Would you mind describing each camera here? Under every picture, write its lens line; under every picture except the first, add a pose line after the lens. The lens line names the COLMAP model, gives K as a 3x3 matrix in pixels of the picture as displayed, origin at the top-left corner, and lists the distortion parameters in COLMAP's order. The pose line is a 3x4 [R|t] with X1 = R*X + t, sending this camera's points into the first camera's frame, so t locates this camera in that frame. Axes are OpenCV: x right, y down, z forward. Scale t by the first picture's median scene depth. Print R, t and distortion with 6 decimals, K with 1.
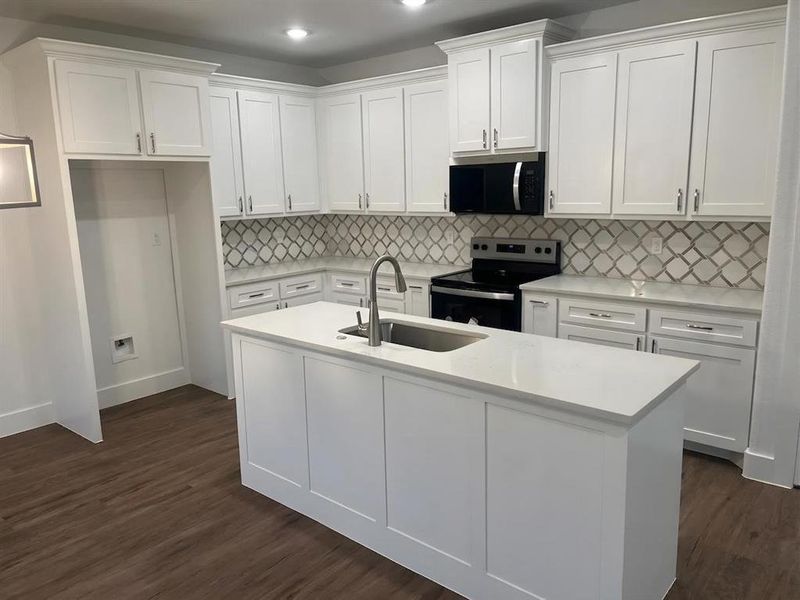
lens RADIAL K [[612.2, 0, 400.0], [0, 612.2, 300.0], [0, 0, 1]] dist [0.002847, -0.005140]
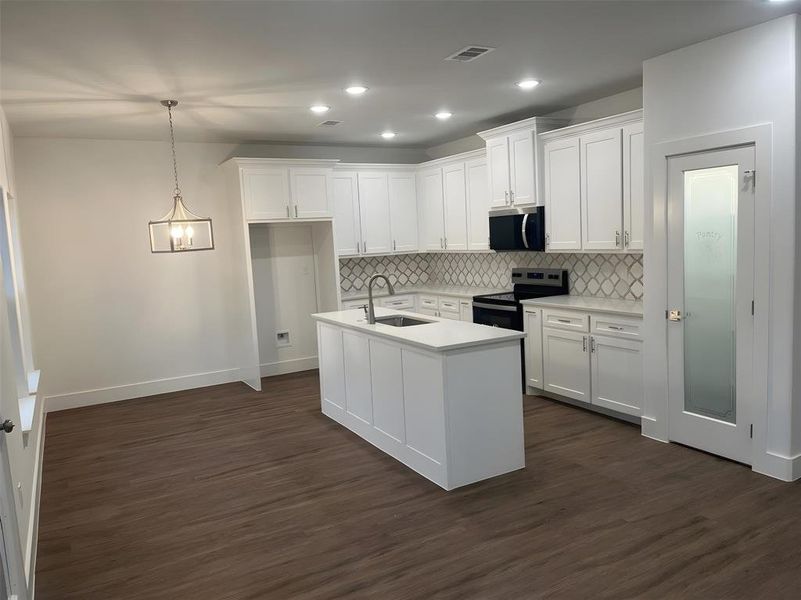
lens RADIAL K [[613.4, 0, 390.7], [0, 613.4, 304.3], [0, 0, 1]] dist [0.008933, -0.002872]
pose [[0.934640, 0.015701, -0.355249, 0.398414], [-0.036287, 0.998021, -0.051358, 0.064864], [0.353739, 0.060892, 0.933360, -0.408136]]
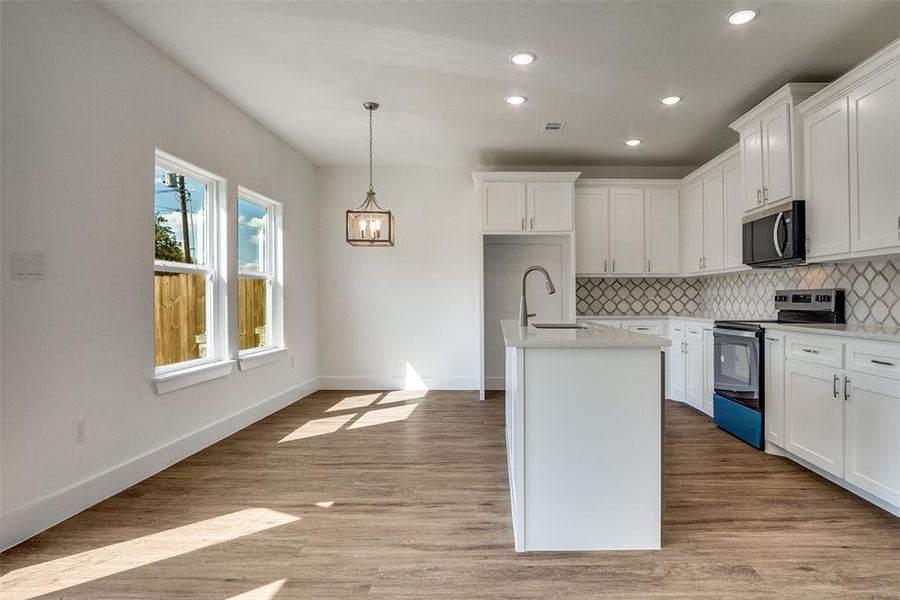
lens RADIAL K [[510.5, 0, 491.5], [0, 510.5, 298.7], [0, 0, 1]] dist [-0.025291, -0.000492]
pose [[0.649959, 0.022415, -0.759638, 0.531055], [-0.156012, 0.982211, -0.104504, 0.093244], [0.743783, 0.186436, 0.641894, 0.075694]]
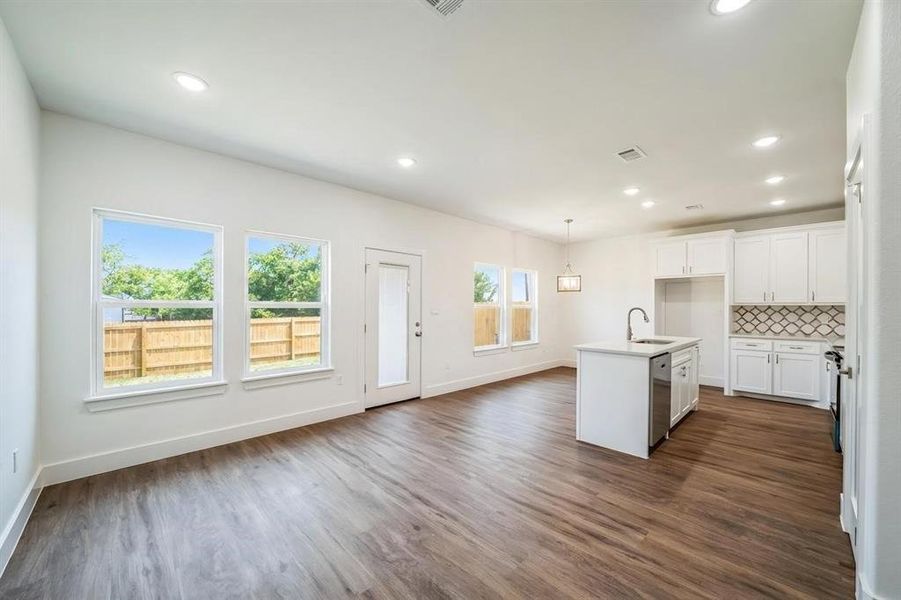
lens RADIAL K [[338.3, 0, 439.5], [0, 338.3, 310.0], [0, 0, 1]] dist [-0.000459, -0.000046]
pose [[-0.110422, 0.027559, -0.993503, 0.969007], [-0.182528, 0.982051, 0.047529, 0.013100], [0.976980, 0.186590, -0.103410, 0.190473]]
